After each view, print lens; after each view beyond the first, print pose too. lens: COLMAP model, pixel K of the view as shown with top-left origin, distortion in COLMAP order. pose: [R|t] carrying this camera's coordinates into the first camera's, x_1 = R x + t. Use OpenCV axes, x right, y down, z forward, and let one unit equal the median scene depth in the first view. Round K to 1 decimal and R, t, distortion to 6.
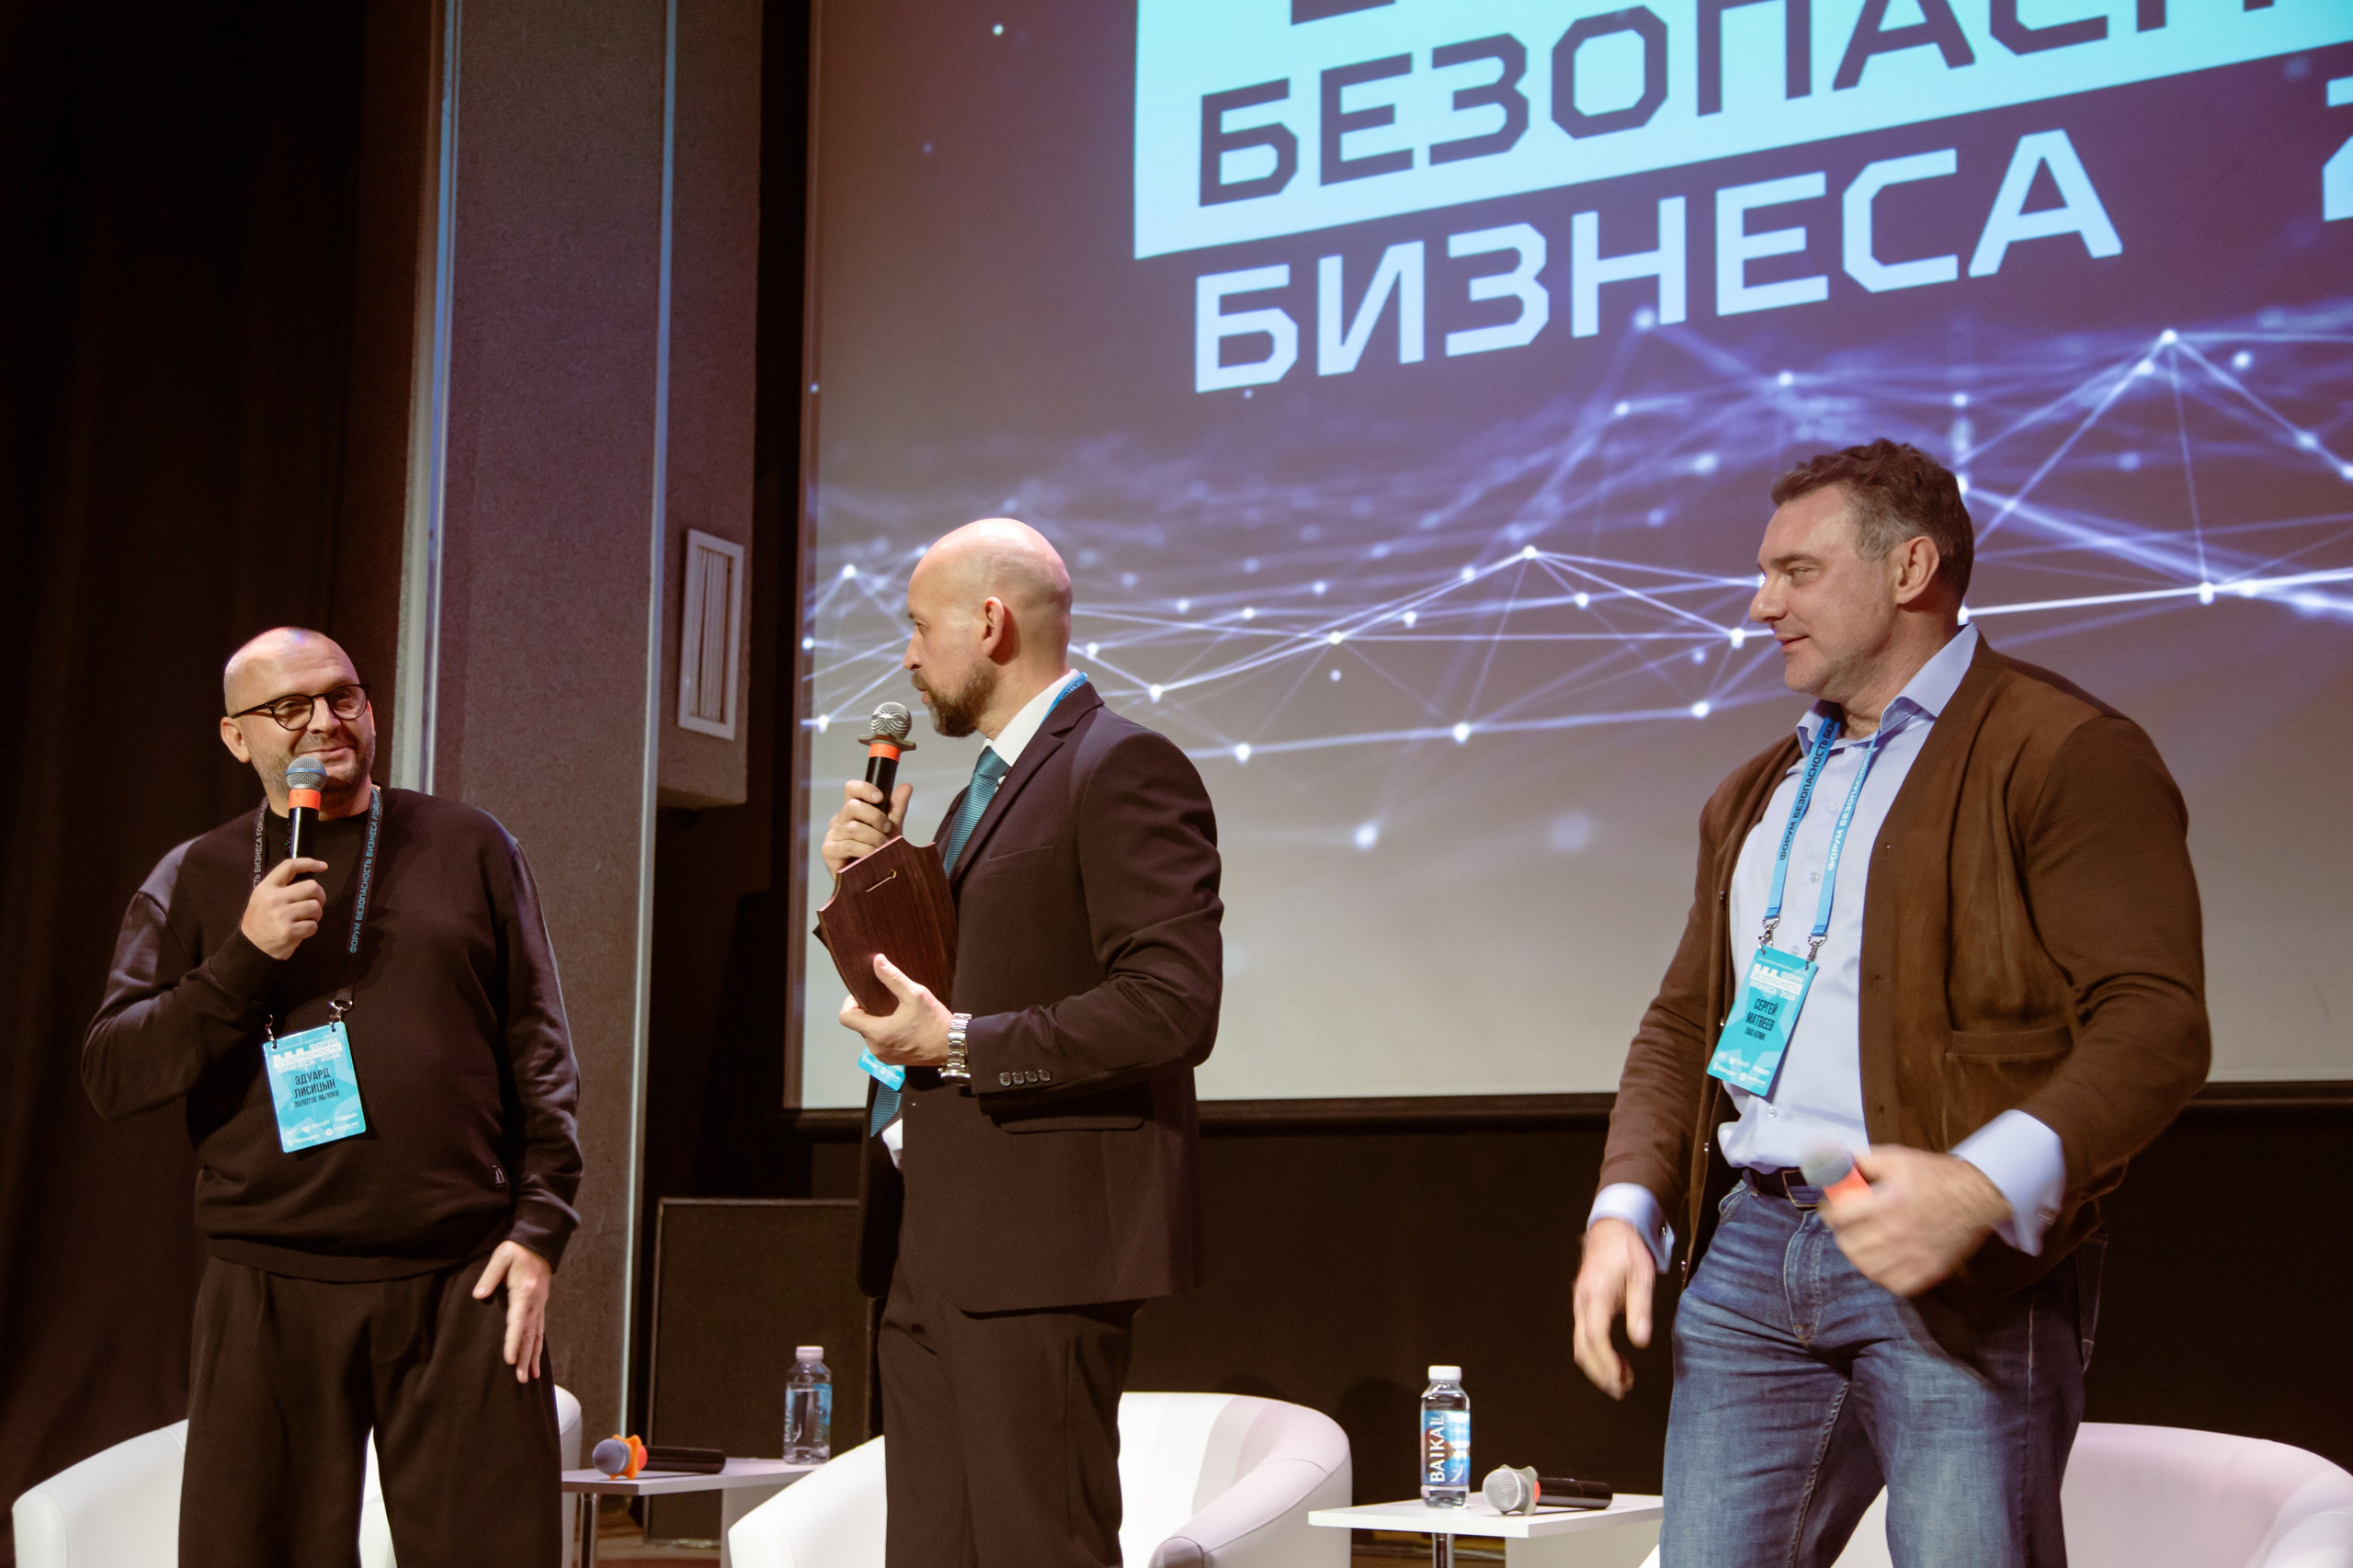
lens RADIAL K [[3409.3, 0, 1154.9], [0, 3409.3, 787.4], [0, 0, 1]] dist [0.194111, 0.007195]
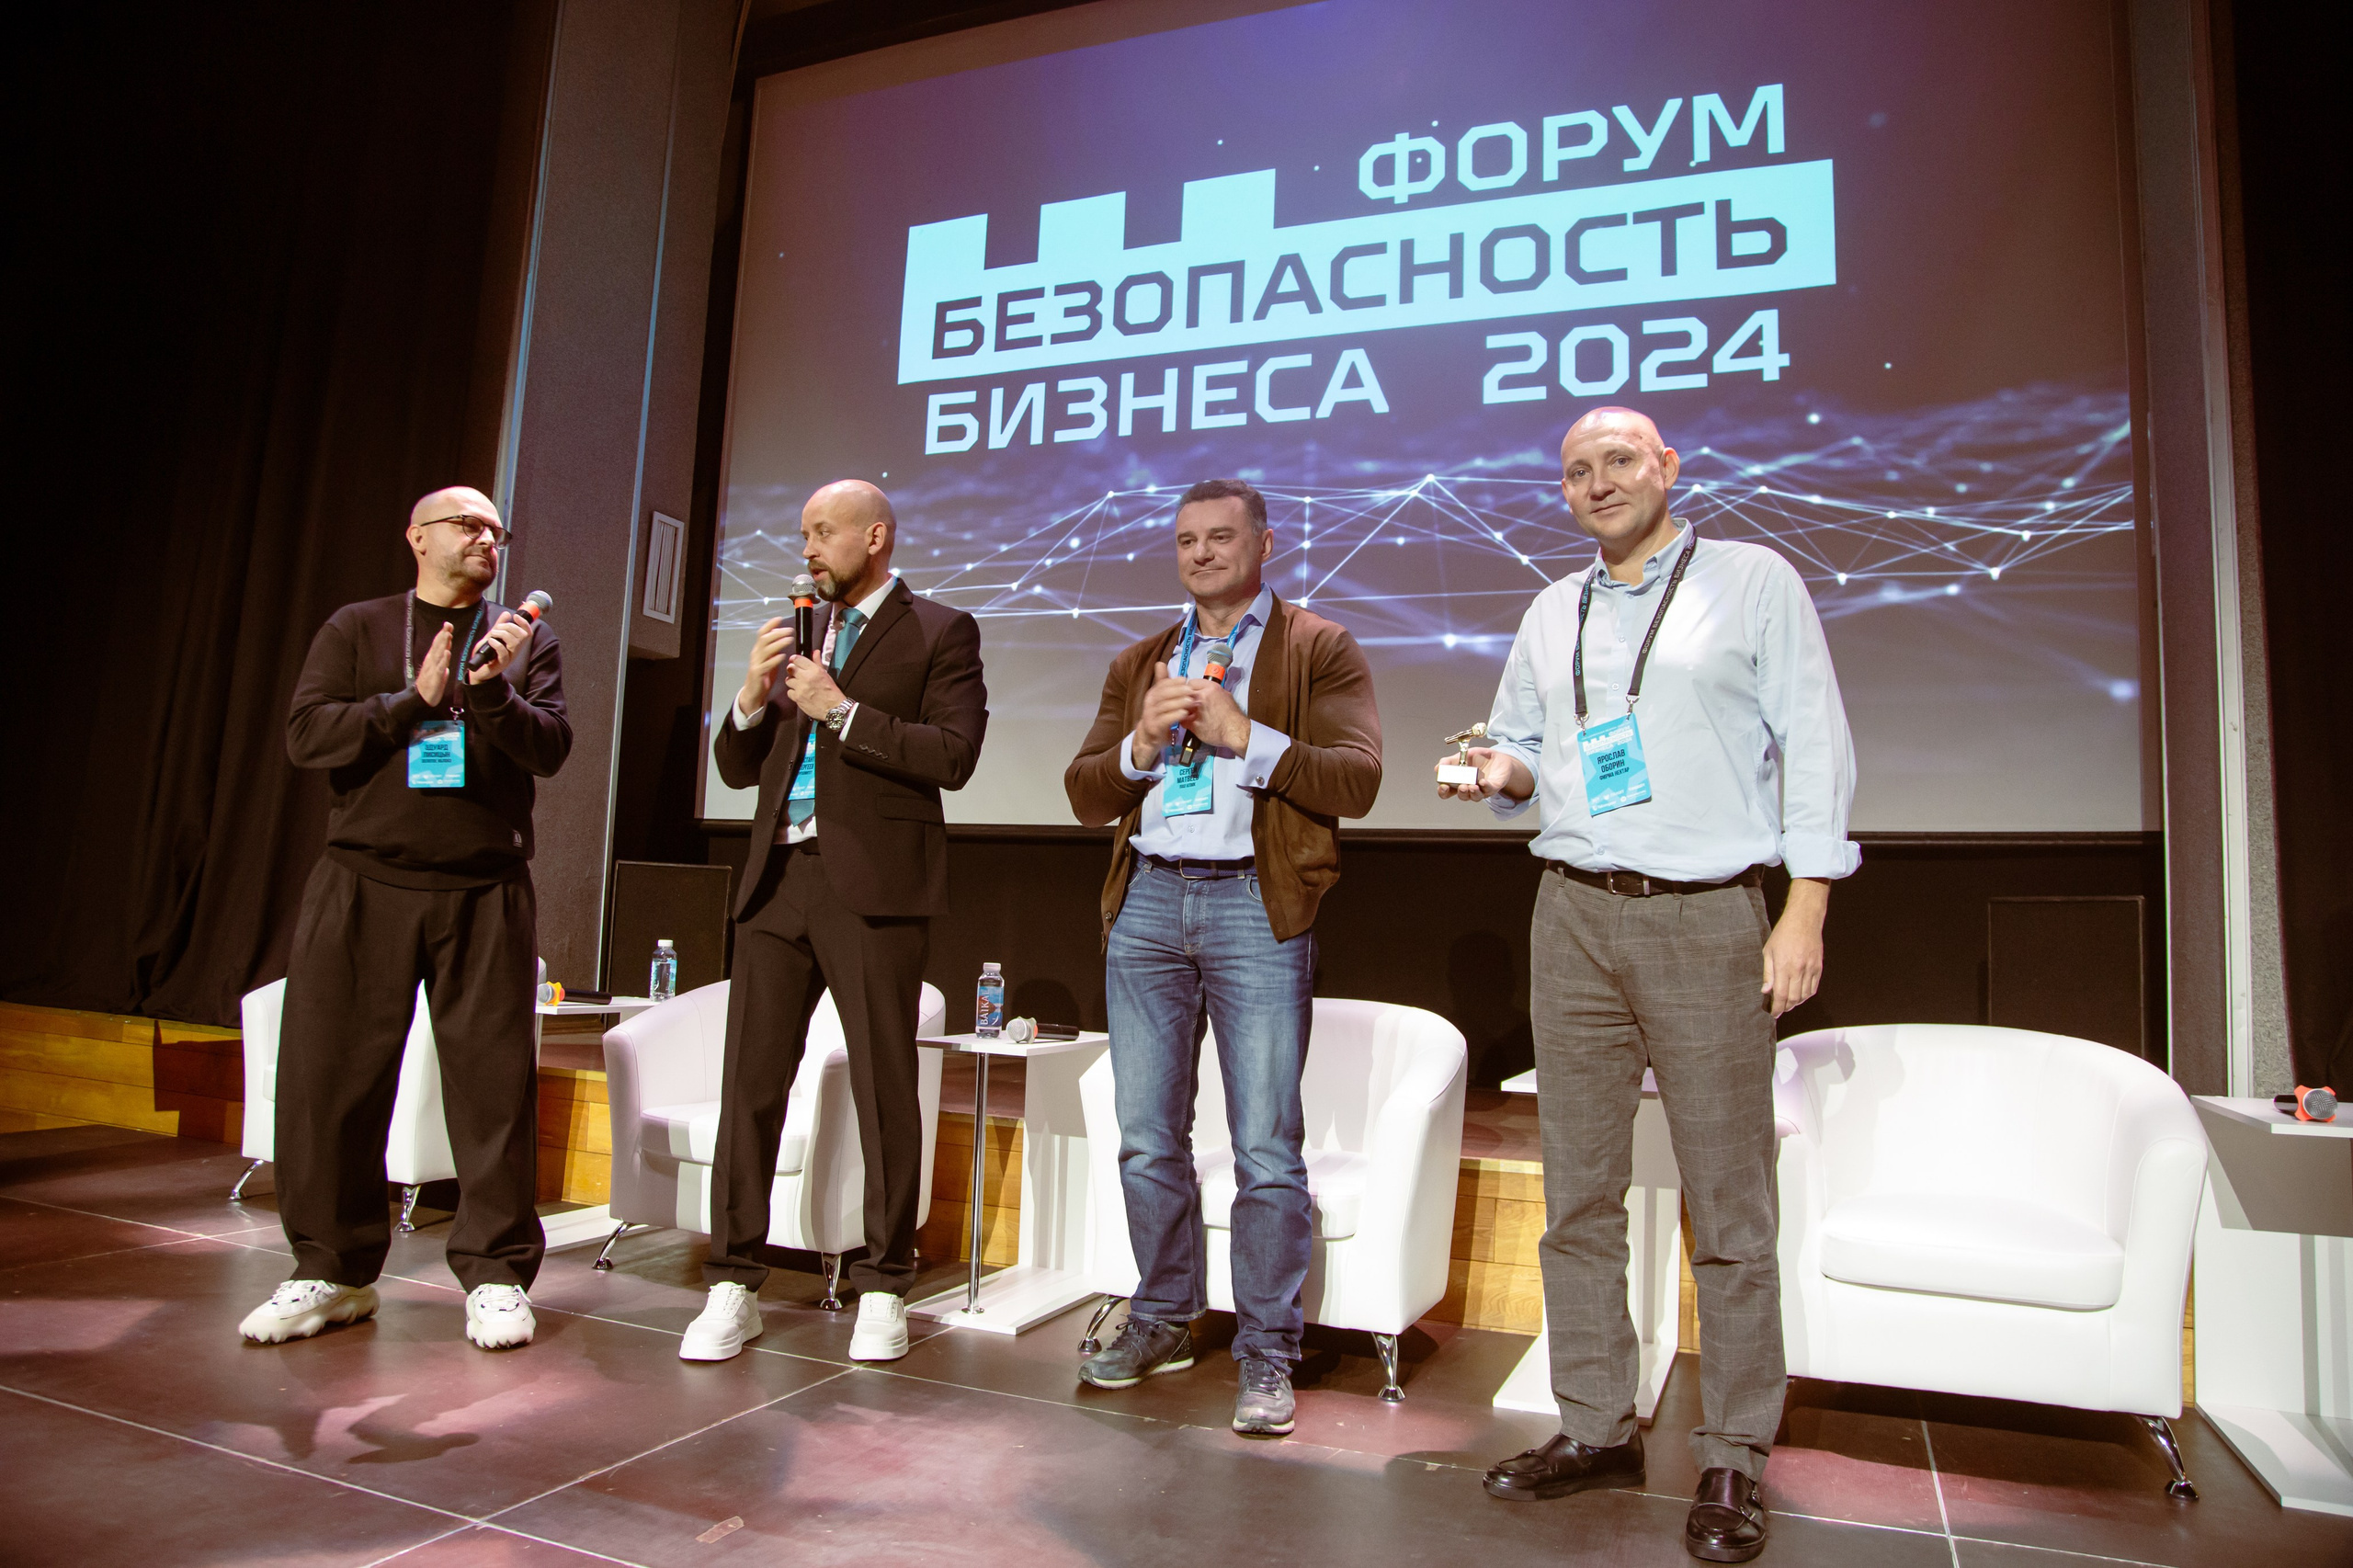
lens RADIAL K [[1573.2, 0, 1176.5], [0, 1573.2, 784.0], [0, 0, 1]] dist [-0.105203, 0.036668]
pose [[0.988200, 0.045223, 0.146339, 0.034023], [-0.053059, 0.997334, 0.050089, 0.018675], [-0.143683, -0.057263, 0.987966, 0.112804]]
